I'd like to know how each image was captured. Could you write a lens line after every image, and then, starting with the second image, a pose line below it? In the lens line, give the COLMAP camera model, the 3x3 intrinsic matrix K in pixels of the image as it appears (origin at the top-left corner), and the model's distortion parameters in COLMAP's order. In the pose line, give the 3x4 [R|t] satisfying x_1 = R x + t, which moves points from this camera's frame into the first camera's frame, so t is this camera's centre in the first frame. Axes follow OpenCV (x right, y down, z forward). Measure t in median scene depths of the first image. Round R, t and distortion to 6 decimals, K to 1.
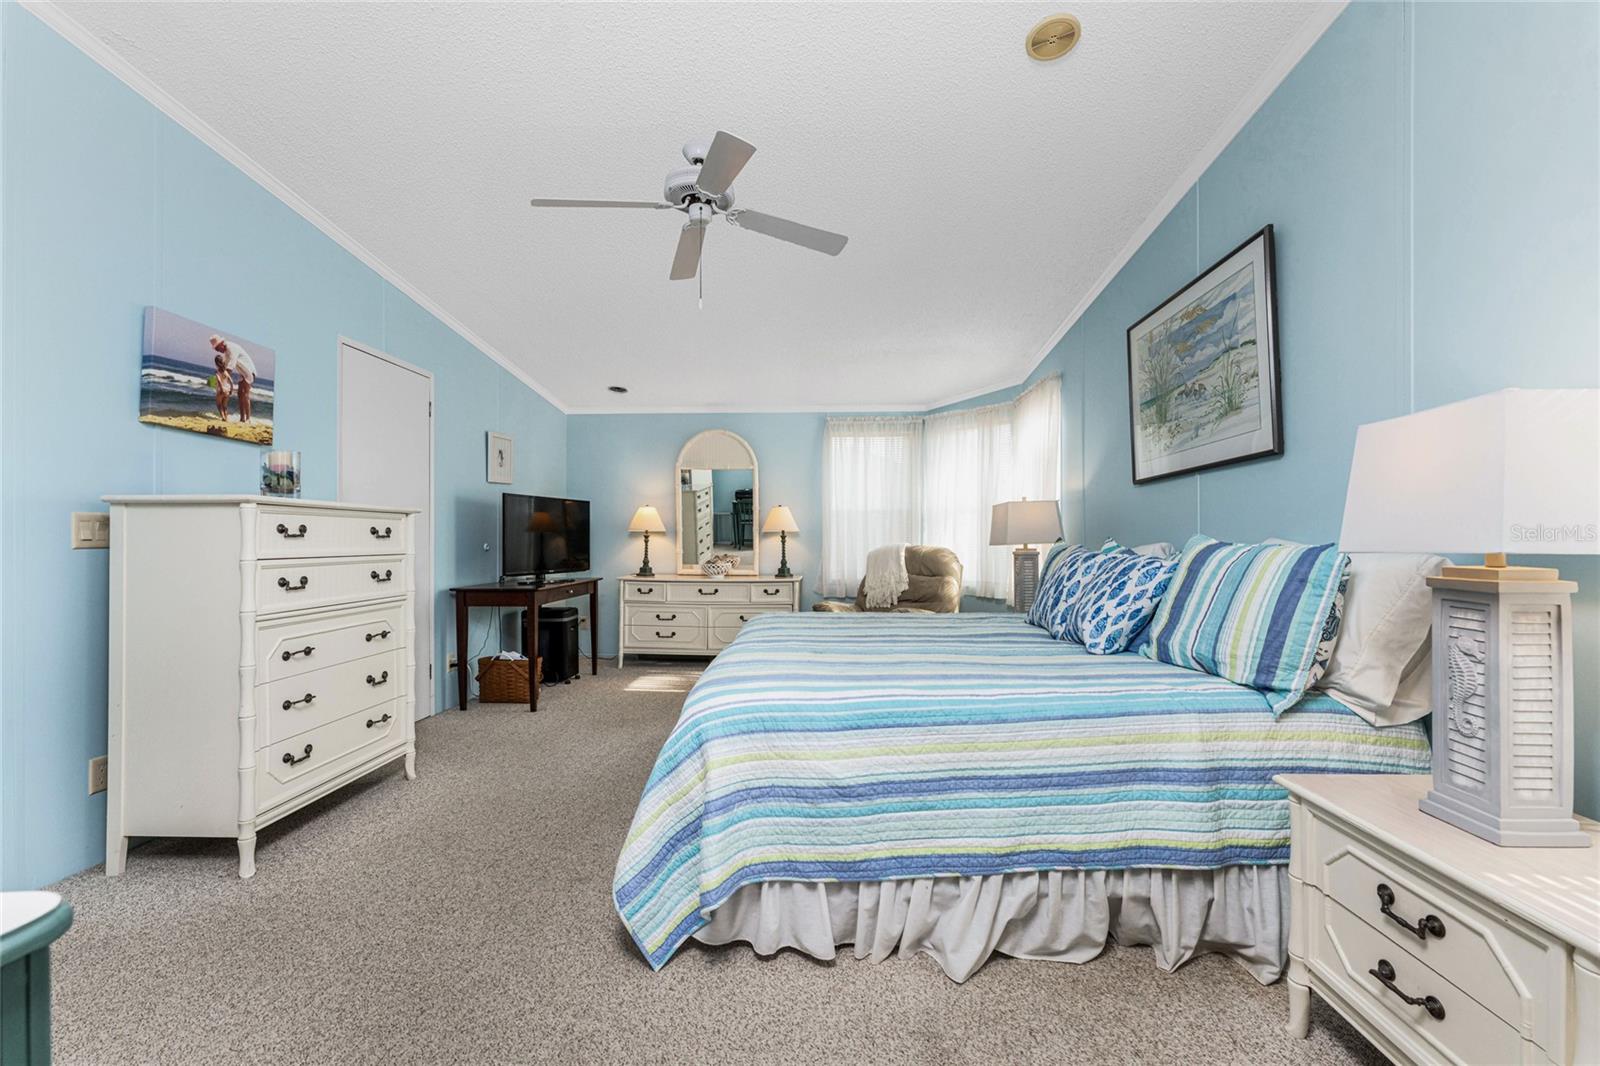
lens RADIAL K [[669.7, 0, 757.9], [0, 669.7, 532.7], [0, 0, 1]] dist [-0.000695, -0.000702]
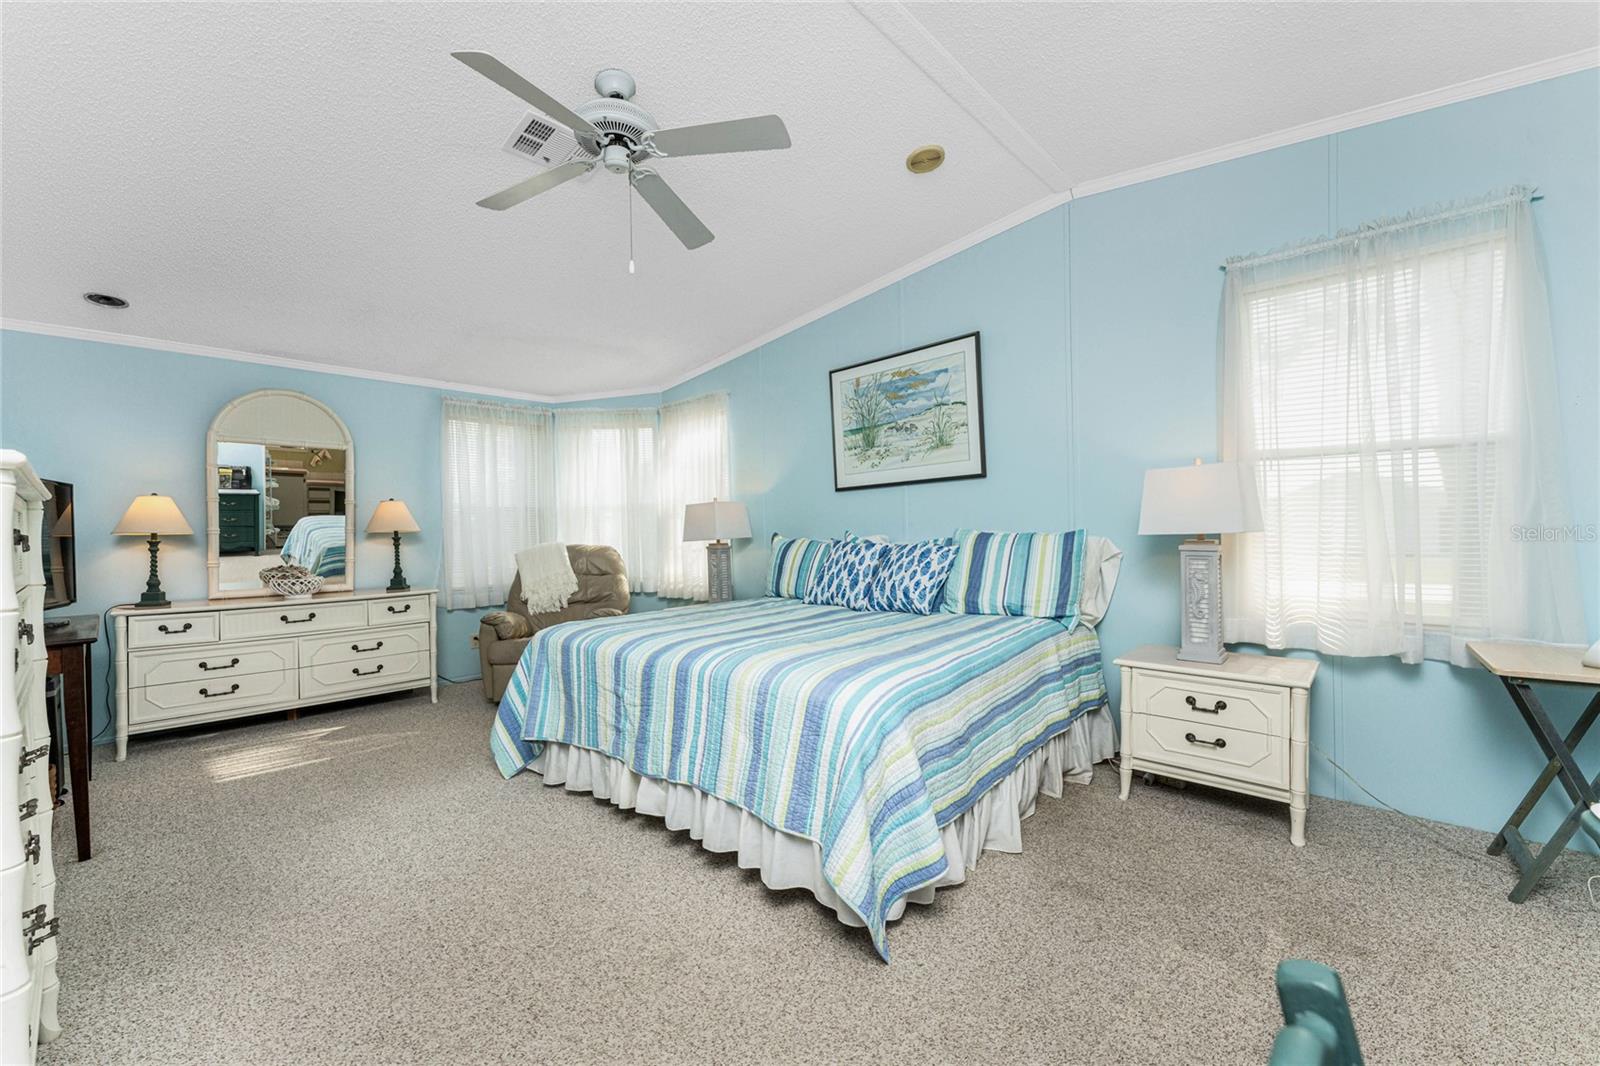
lens RADIAL K [[669.7, 0, 796.7], [0, 669.7, 533.7], [0, 0, 1]] dist [-0.000695, -0.000702]
pose [[0.624618, -0.015955, 0.780767, -0.645085], [0.013593, 0.999862, 0.009558, -0.002862], [-0.780812, 0.004642, 0.624749, 0.302379]]
